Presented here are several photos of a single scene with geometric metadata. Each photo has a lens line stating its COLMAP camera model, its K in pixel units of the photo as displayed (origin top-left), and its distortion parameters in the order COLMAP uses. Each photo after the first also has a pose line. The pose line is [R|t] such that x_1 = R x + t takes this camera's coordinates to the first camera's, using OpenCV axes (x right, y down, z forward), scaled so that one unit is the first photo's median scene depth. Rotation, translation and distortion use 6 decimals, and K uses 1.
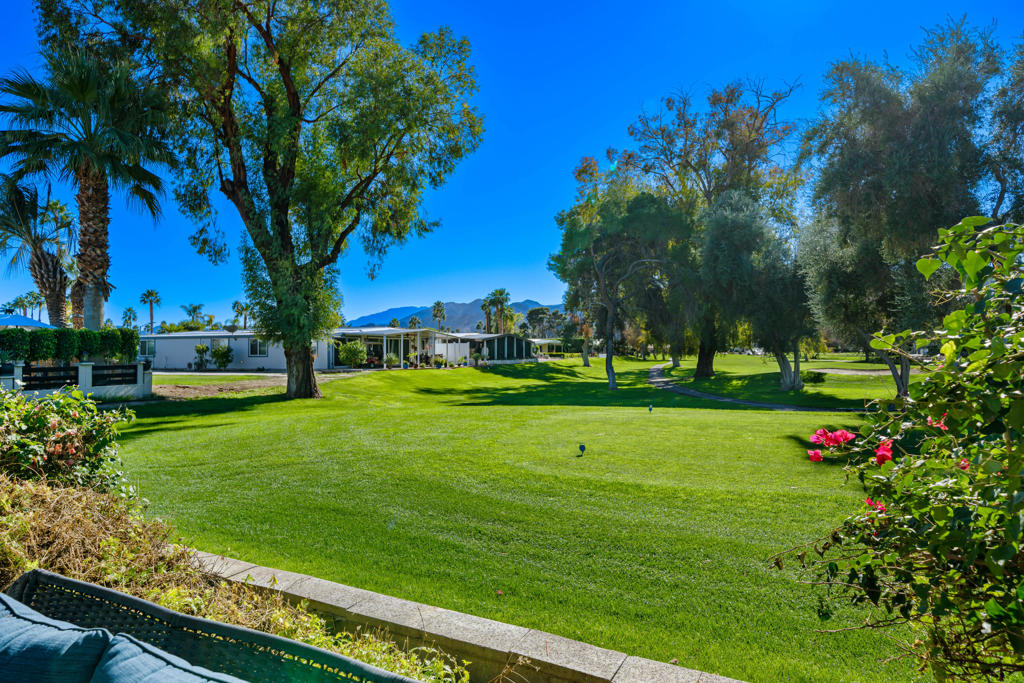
lens RADIAL K [[915.4, 0, 511.6], [0, 915.4, 355.8], [0, 0, 1]] dist [0.013533, 0.004586]
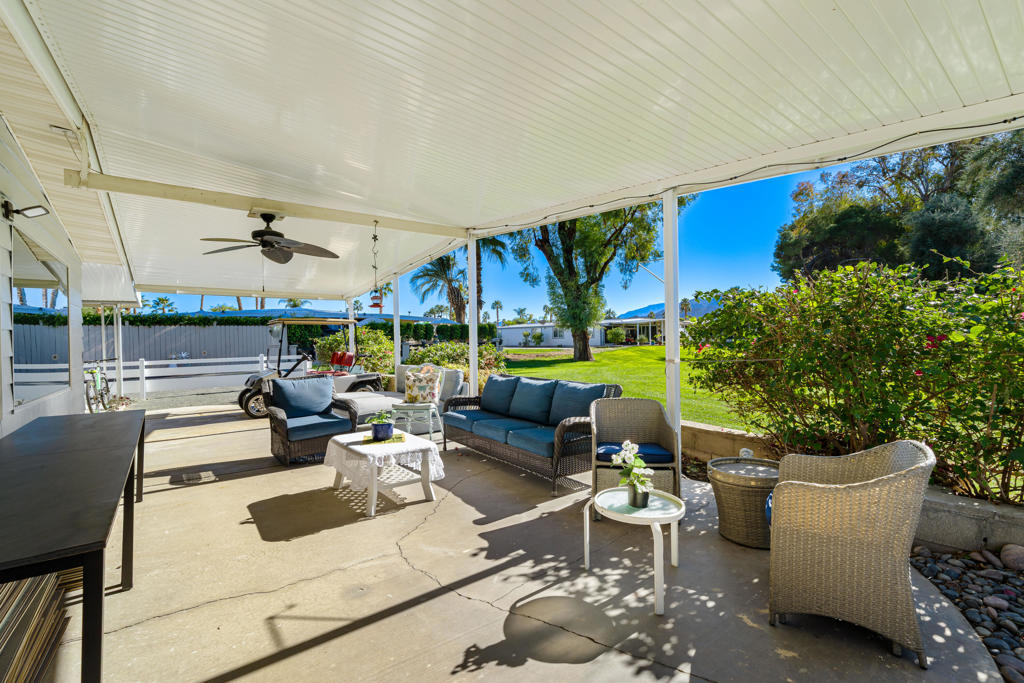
lens RADIAL K [[421.1, 0, 512.0], [0, 421.1, 341.5], [0, 0, 1]] dist [-0.000014, -0.000018]
pose [[0.933220, -0.011811, -0.359112, -0.073003], [0.019412, 0.999657, 0.017566, -0.007832], [0.358781, -0.023364, 0.933129, 0.232465]]
